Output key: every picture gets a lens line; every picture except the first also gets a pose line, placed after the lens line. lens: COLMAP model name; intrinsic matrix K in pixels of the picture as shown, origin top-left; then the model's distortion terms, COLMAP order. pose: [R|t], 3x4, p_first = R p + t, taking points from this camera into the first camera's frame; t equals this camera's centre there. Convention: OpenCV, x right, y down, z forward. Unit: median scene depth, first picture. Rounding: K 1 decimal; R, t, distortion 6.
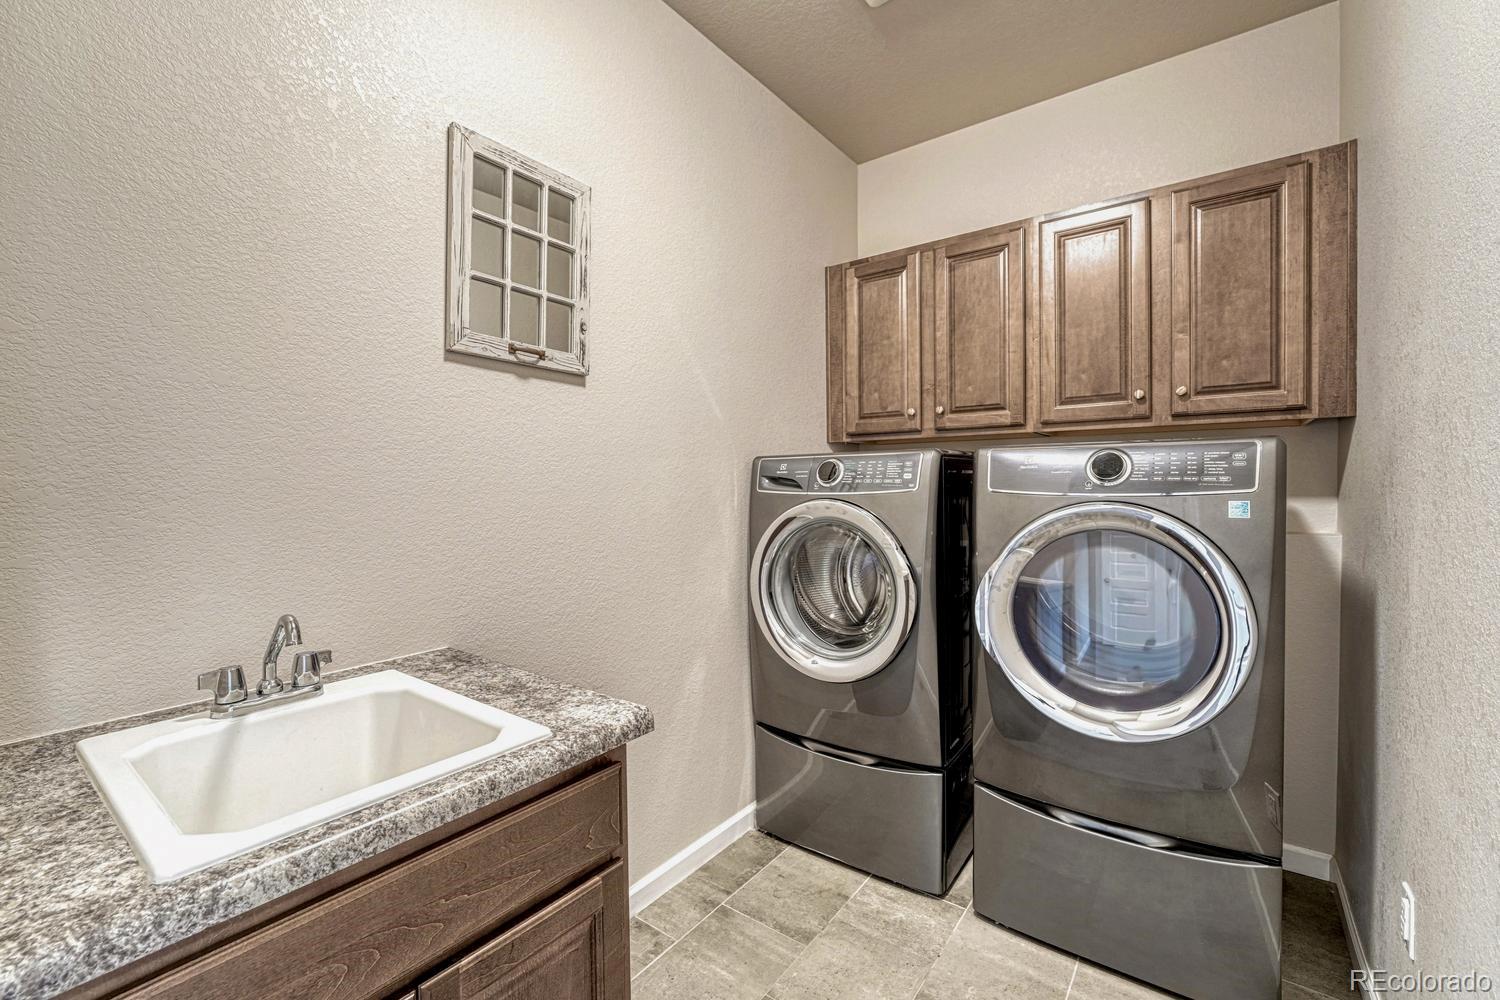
lens RADIAL K [[633.5, 0, 743.4], [0, 633.5, 490.1], [0, 0, 1]] dist [-0.007430, 0.000491]
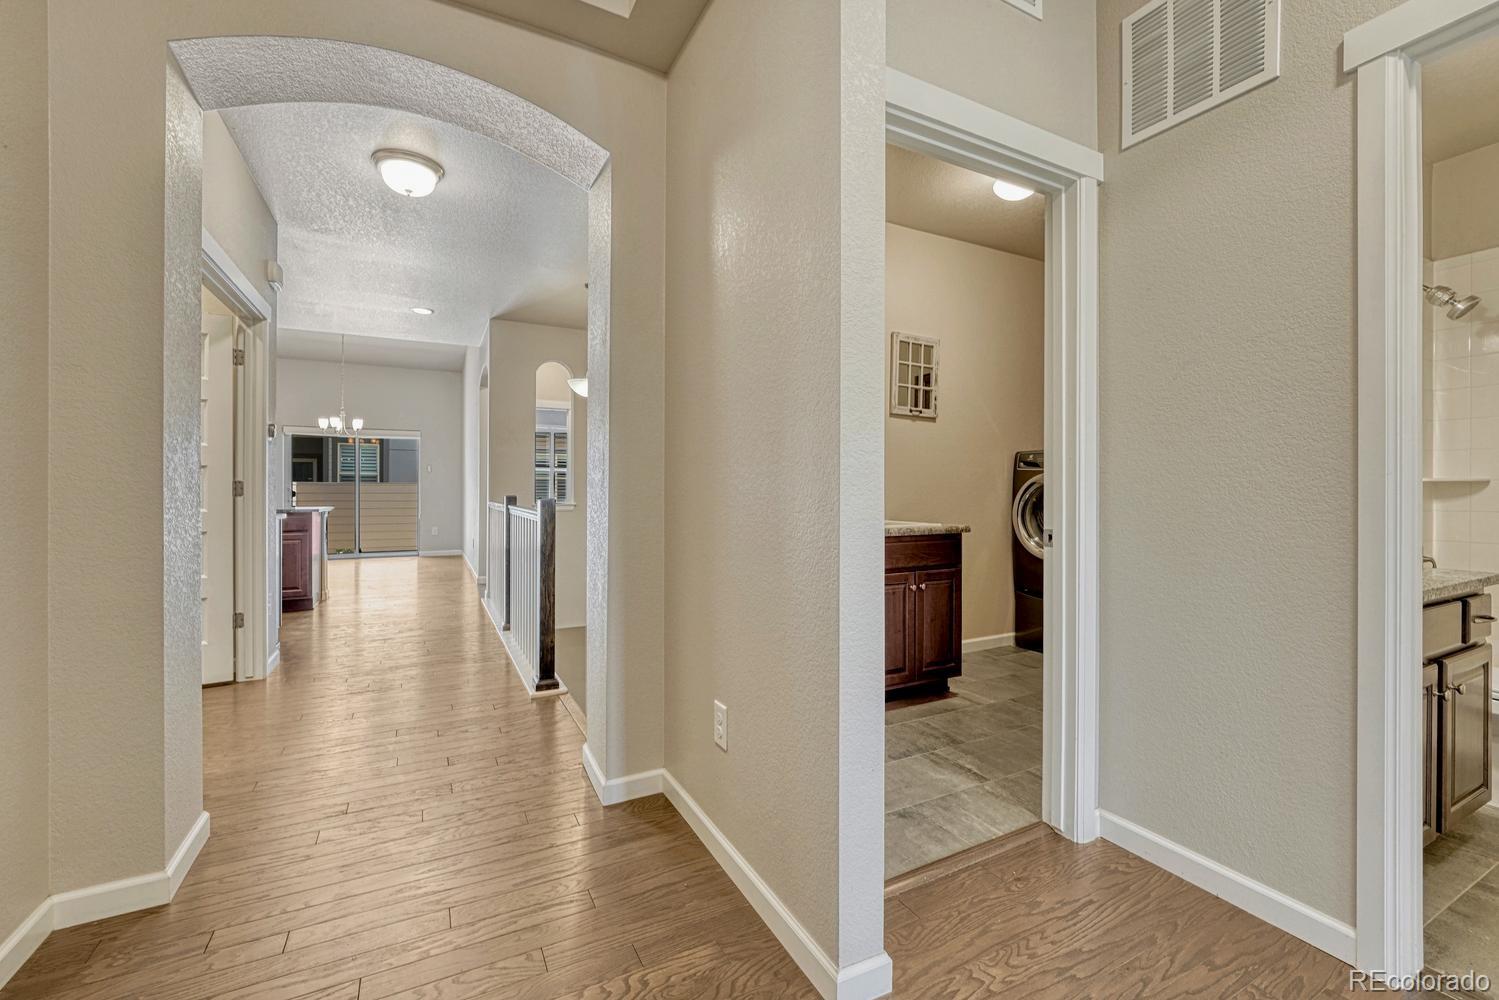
lens RADIAL K [[619.6, 0, 749.5], [0, 619.6, 500.0], [0, 0, 1]] dist [-0.018795, 0.000199]
pose [[0.905944, 0.013261, -0.423191, 0.106730], [-0.010742, 0.999908, 0.008338, 0.118966], [0.423262, -0.003008, 0.906002, -1.447315]]
